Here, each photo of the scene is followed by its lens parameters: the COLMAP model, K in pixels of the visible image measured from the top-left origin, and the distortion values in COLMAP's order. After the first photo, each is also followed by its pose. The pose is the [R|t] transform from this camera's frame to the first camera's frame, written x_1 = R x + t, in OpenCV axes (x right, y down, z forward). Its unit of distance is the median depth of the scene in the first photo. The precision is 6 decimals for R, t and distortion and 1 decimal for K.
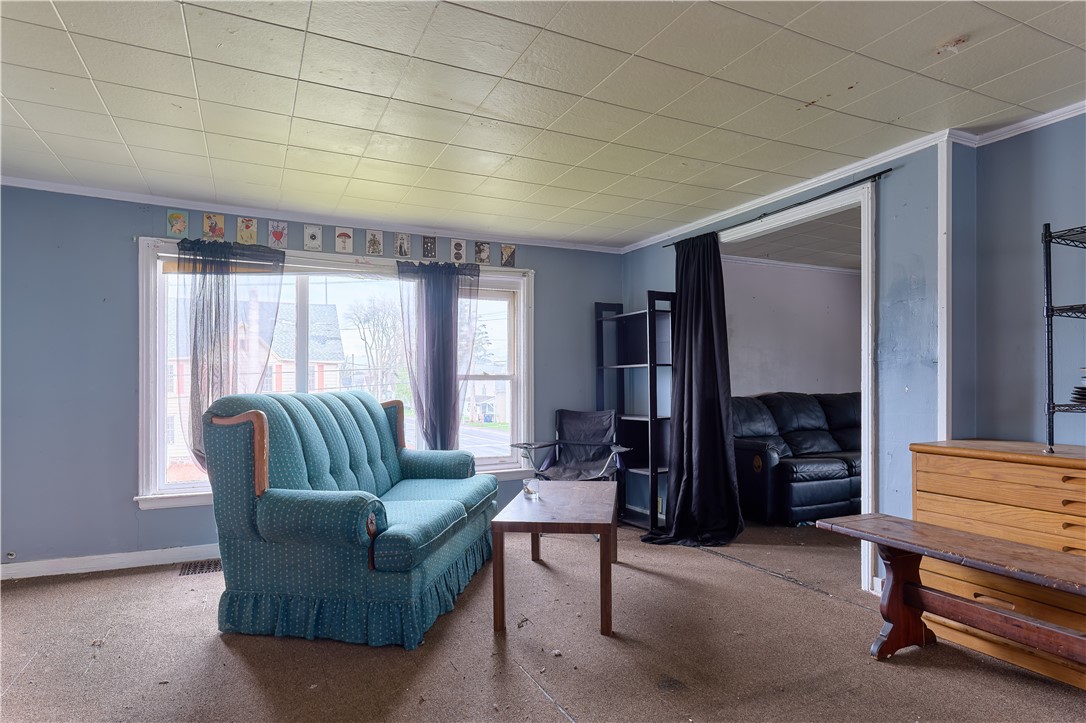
lens RADIAL K [[614.8, 0, 544.6], [0, 614.8, 383.4], [0, 0, 1]] dist [-0.004040, 0.002353]
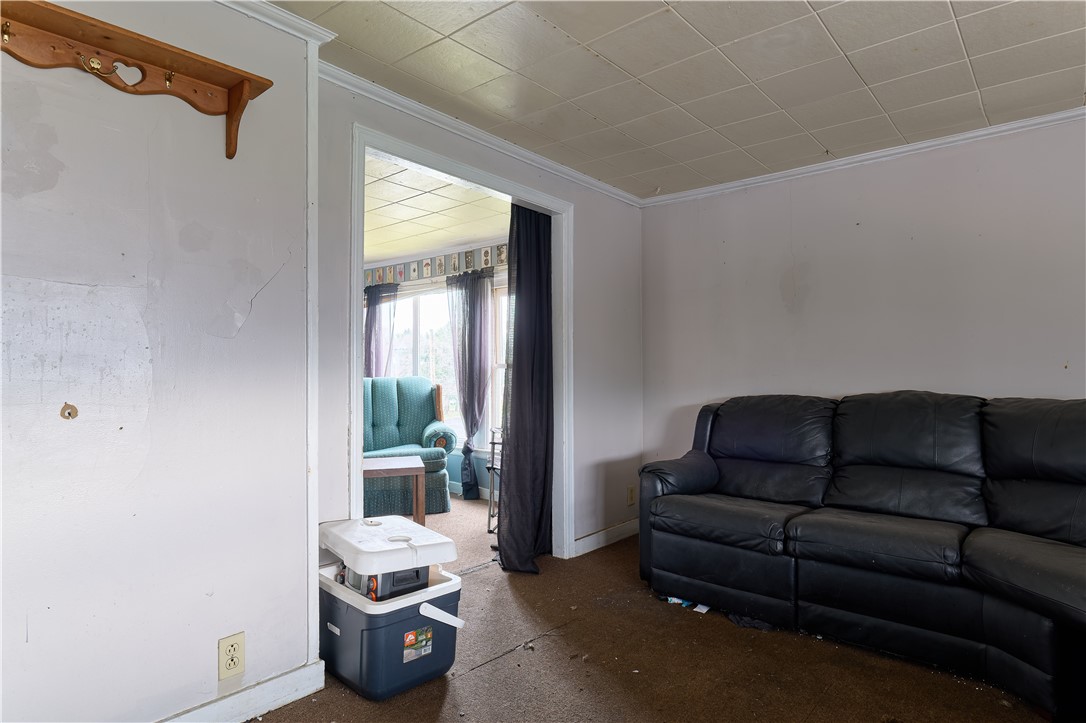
lens RADIAL K [[619.8, 0, 544.8], [0, 619.8, 366.0], [0, 0, 1]] dist [0.022105, 0.002256]
pose [[0.390114, -0.006623, -0.920743, 1.039096], [0.000456, 0.999975, -0.006999, -0.005345], [0.920767, 0.002310, 0.390107, 0.696155]]
